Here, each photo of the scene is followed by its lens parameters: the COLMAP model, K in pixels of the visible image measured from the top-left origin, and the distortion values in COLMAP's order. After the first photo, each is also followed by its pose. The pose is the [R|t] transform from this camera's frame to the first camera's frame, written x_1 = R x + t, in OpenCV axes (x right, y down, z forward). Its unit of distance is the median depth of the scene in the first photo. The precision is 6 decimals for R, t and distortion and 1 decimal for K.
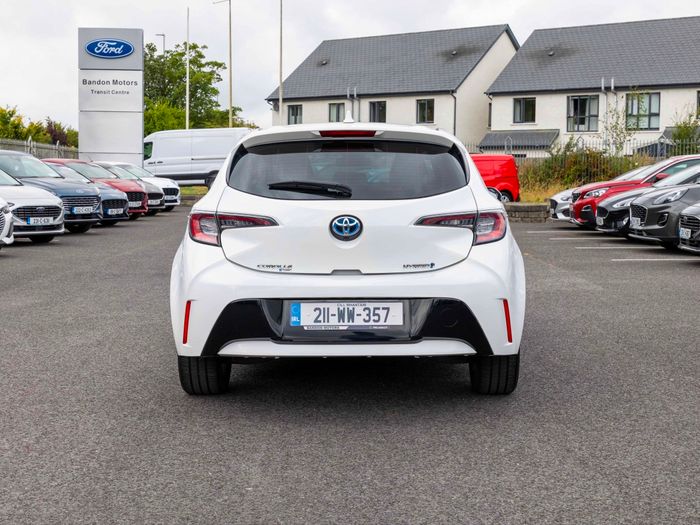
lens RADIAL K [[1050.6, 0, 350.0], [0, 1050.6, 262.5], [0, 0, 1]] dist [-0.004953, 0.024525]
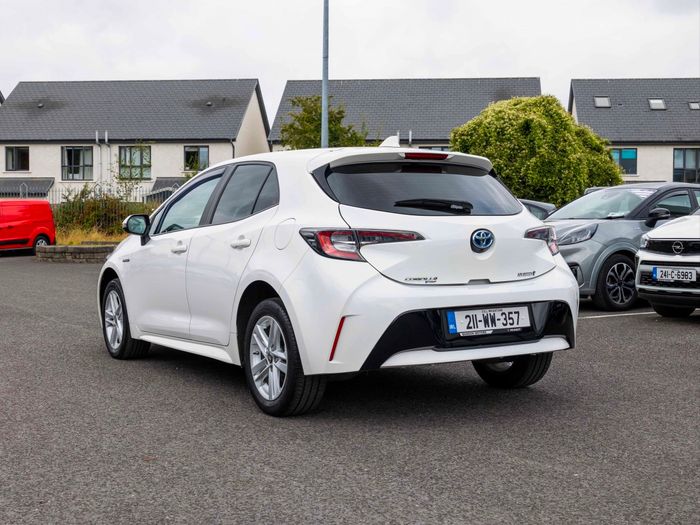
lens RADIAL K [[977.0, 0, 350.0], [0, 977.0, 262.5], [0, 0, 1]] dist [-0.003140, 0.034853]
pose [[0.853438, -0.024482, 0.520618, -0.177232], [0.047146, 0.998427, -0.030335, 0.003811], [-0.519057, 0.050434, 0.853250, 0.056404]]
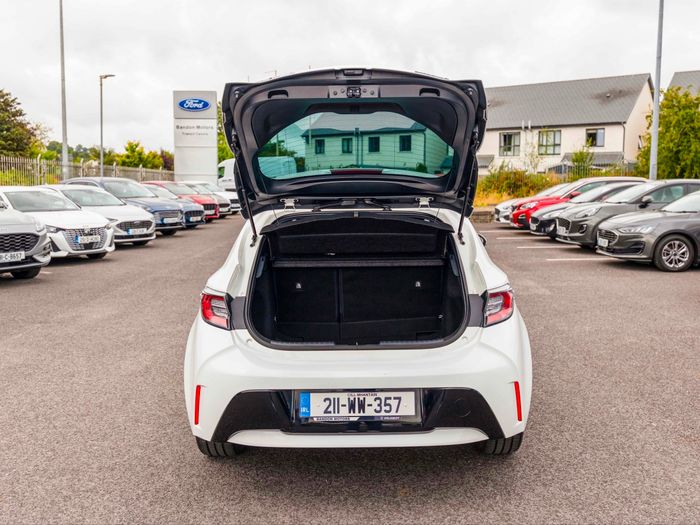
lens RADIAL K [[666.5, 0, 356.5], [0, 666.5, 258.3], [0, 0, 1]] dist [-0.008845, 0.001924]
pose [[0.999966, -0.008283, -0.000247, -0.000707], [0.008287, 0.999463, 0.031696, -0.028814], [-0.000016, -0.031697, 0.999498, 0.104724]]
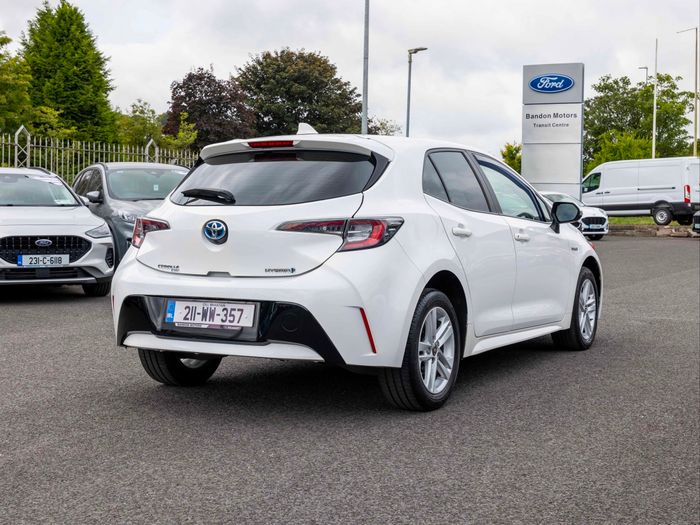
lens RADIAL K [[1018.6, 0, 350.0], [0, 1018.6, 262.5], [0, 0, 1]] dist [-0.016382, -0.031641]
pose [[0.880250, 0.027758, -0.473697, 0.163654], [-0.041703, 0.998950, -0.018957, 0.003146], [0.472673, 0.036442, 0.880484, 0.045290]]
